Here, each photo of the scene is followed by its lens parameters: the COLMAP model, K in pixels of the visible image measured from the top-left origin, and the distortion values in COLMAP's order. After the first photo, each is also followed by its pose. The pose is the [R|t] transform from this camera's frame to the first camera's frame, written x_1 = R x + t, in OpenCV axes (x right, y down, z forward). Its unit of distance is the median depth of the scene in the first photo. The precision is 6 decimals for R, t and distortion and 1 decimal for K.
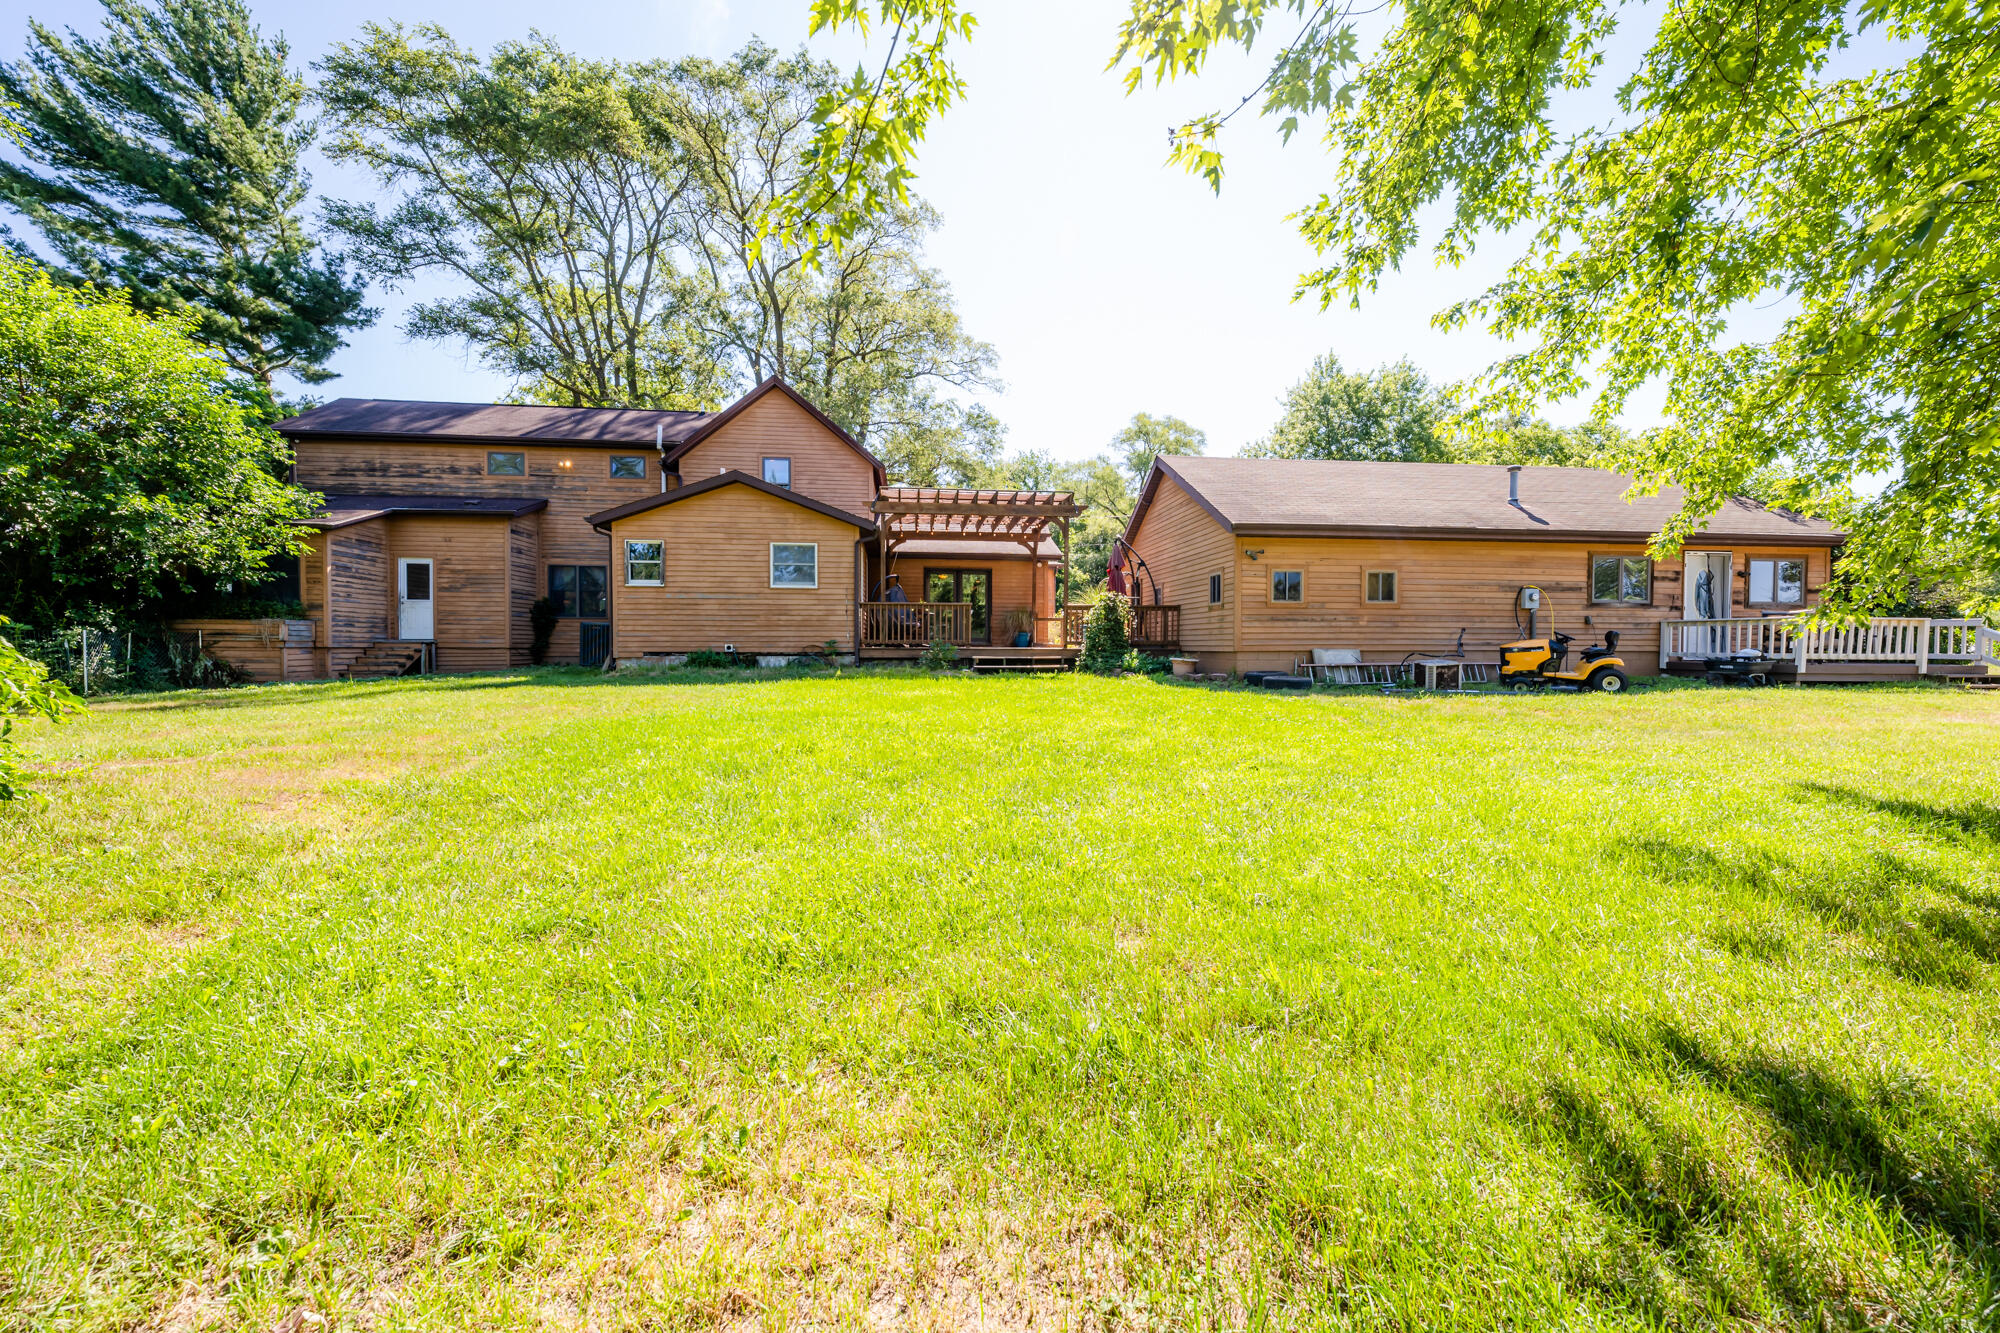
lens RADIAL K [[817.0, 0, 1000.0], [0, 817.0, 666.5], [0, 0, 1]] dist [0.000904, -0.000362]
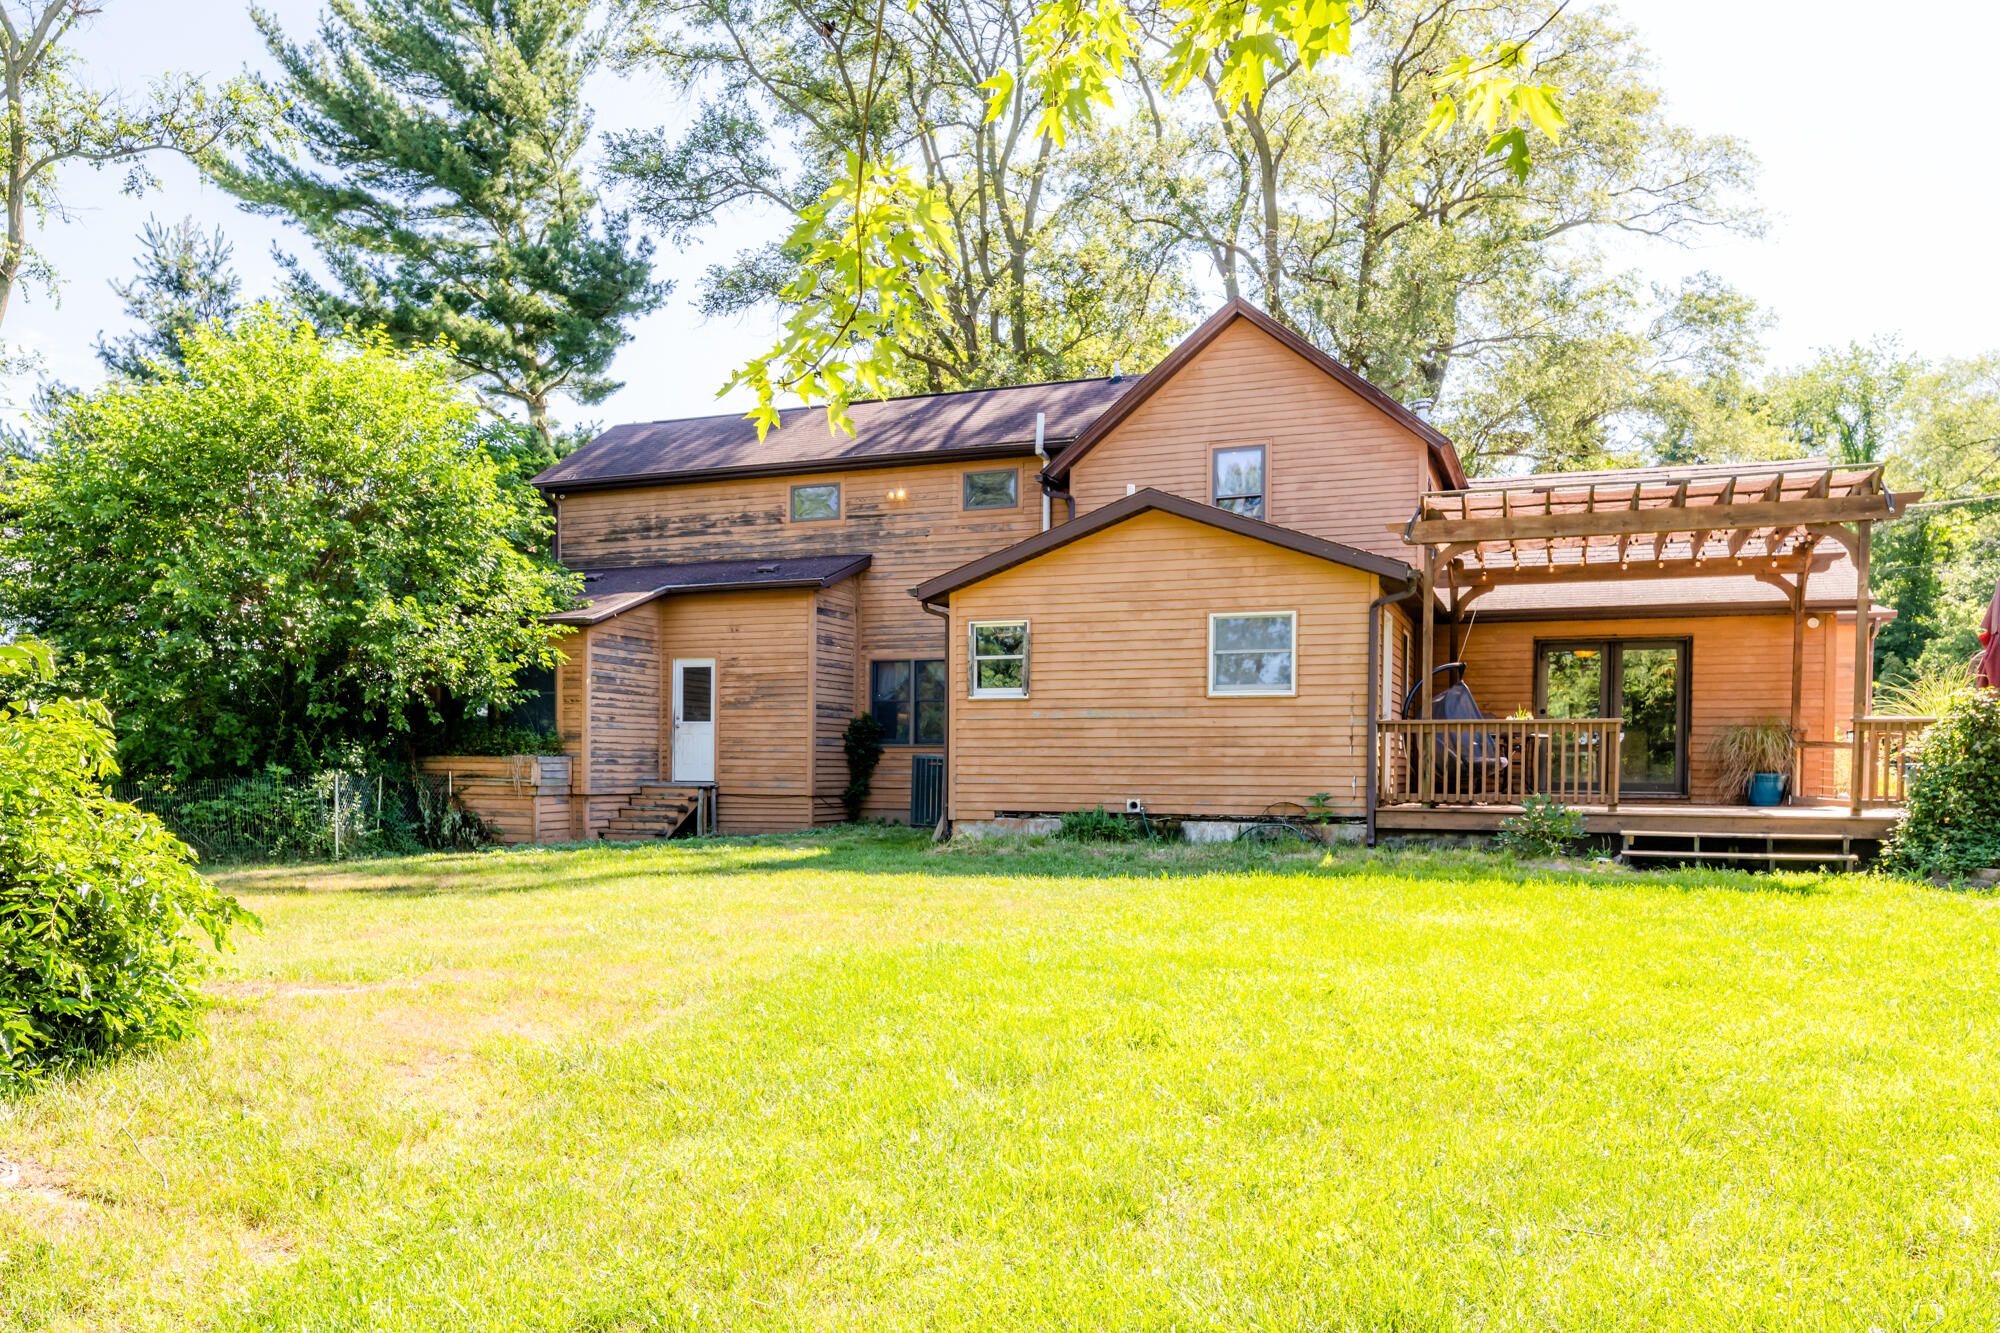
lens RADIAL K [[1672.5, 0, 1001.3], [0, 1672.5, 718.6], [0, 0, 1]] dist [-0.001938, -0.013752]
pose [[0.856025, 0.012583, -0.516781, 0.194194], [-0.017223, 0.999843, -0.004184, -0.081857], [0.516648, 0.012482, 0.856107, -0.028134]]
